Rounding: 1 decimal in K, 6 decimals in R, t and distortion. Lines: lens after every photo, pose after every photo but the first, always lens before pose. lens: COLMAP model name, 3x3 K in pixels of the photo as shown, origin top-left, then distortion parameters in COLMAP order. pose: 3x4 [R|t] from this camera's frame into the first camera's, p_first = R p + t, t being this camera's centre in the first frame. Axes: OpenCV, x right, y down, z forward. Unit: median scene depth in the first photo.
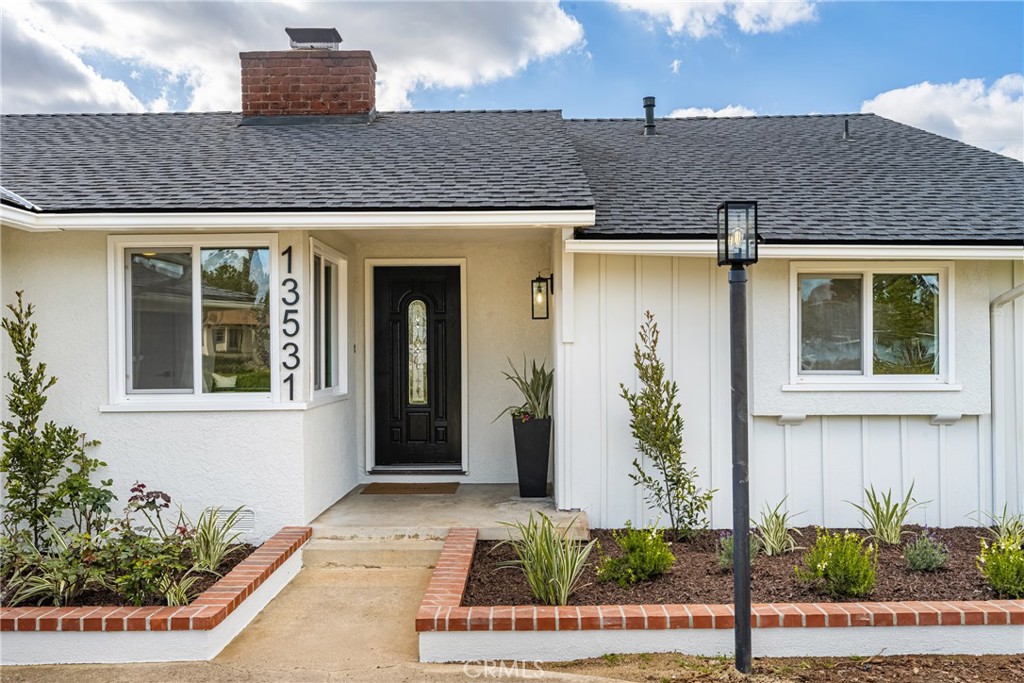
lens RADIAL K [[837.0, 0, 507.8], [0, 837.0, 349.2], [0, 0, 1]] dist [0.000673, -0.000517]
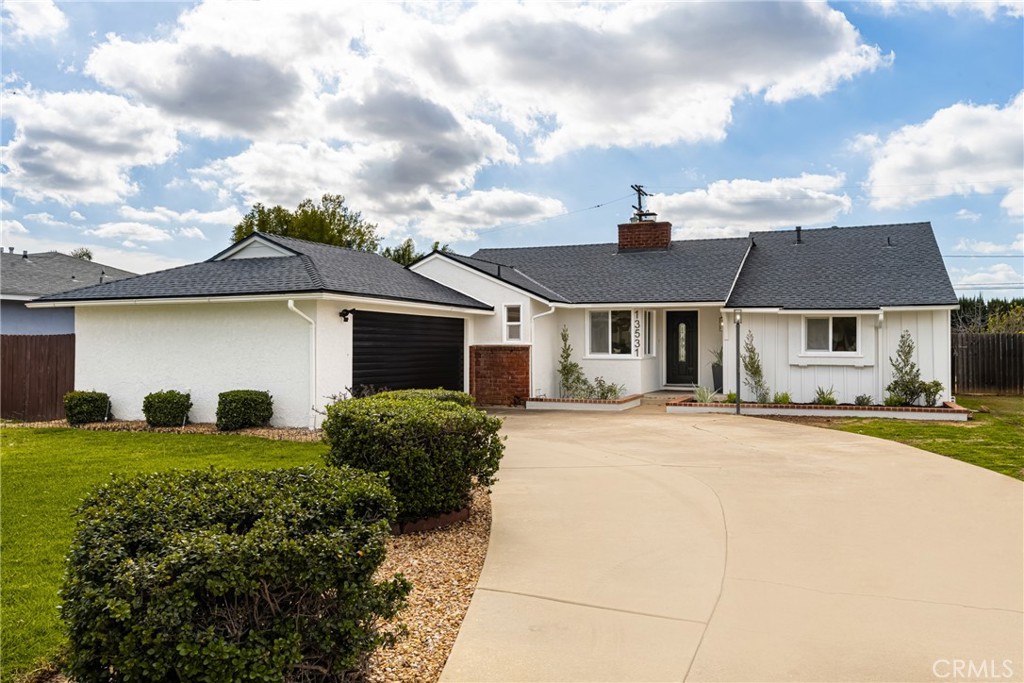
lens RADIAL K [[696.3, 0, 509.9], [0, 696.3, 342.0], [0, 0, 1]] dist [0.007248, 0.000639]
pose [[0.910658, 0.008590, -0.413072, 0.417039], [-0.008043, 0.999963, 0.003063, -0.000556], [0.413083, 0.000533, 0.910693, -1.705881]]
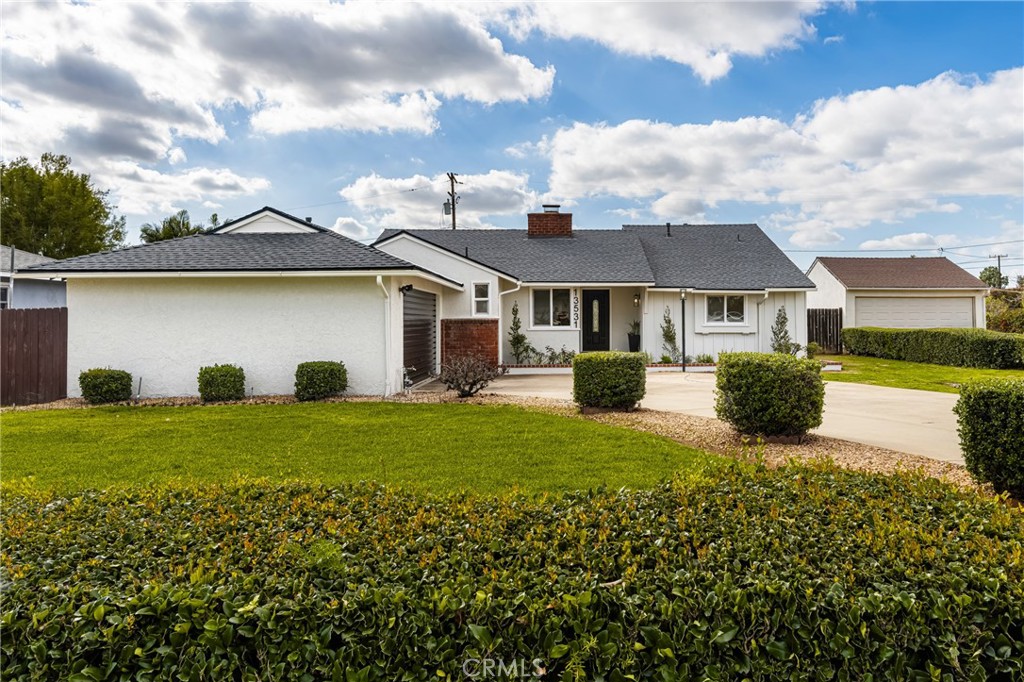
lens RADIAL K [[661.1, 0, 512.0], [0, 661.1, 331.0], [0, 0, 1]] dist [0.004452, 0.000399]
pose [[0.997255, 0.005766, -0.073818, -0.321497], [-0.004301, 0.999791, 0.019991, 0.014916], [0.073918, -0.019618, 0.997071, -2.097804]]
